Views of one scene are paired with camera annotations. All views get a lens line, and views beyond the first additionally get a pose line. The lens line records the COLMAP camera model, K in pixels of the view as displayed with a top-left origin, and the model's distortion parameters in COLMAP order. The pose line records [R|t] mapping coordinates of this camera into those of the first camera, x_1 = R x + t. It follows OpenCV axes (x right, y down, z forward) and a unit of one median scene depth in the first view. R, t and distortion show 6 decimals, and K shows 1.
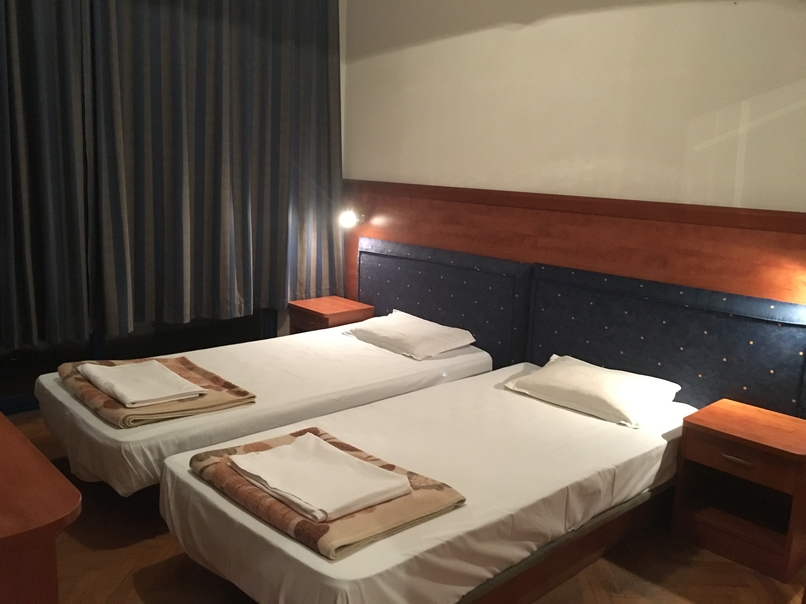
lens RADIAL K [[686.9, 0, 403.0], [0, 686.9, 302.0], [0, 0, 1]] dist [0.079841, -0.102445]
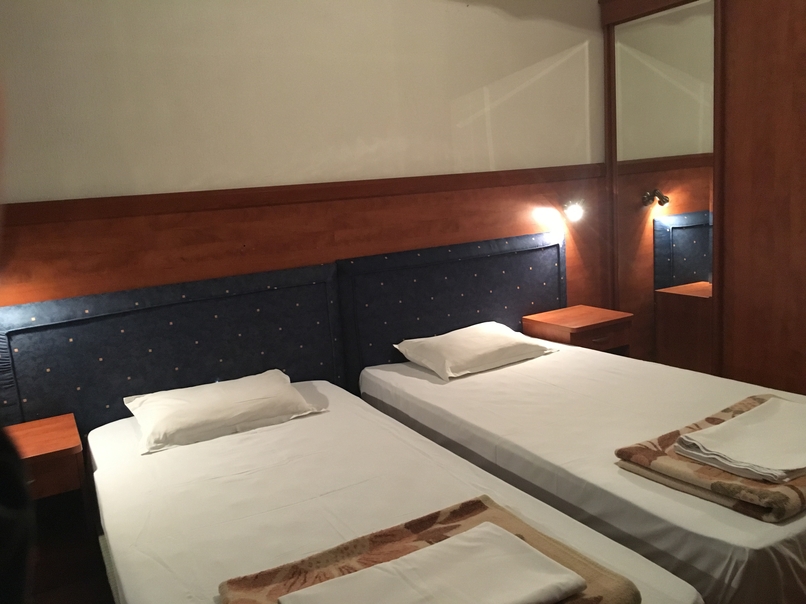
lens RADIAL K [[684.3, 0, 403.0], [0, 684.3, 302.0], [0, 0, 1]] dist [0.047807, -0.089448]
pose [[0.229850, -0.234870, 0.944460, -0.768329], [0.269832, 0.947777, 0.170027, -0.160506], [-0.935072, 0.215765, 0.281222, 0.822260]]
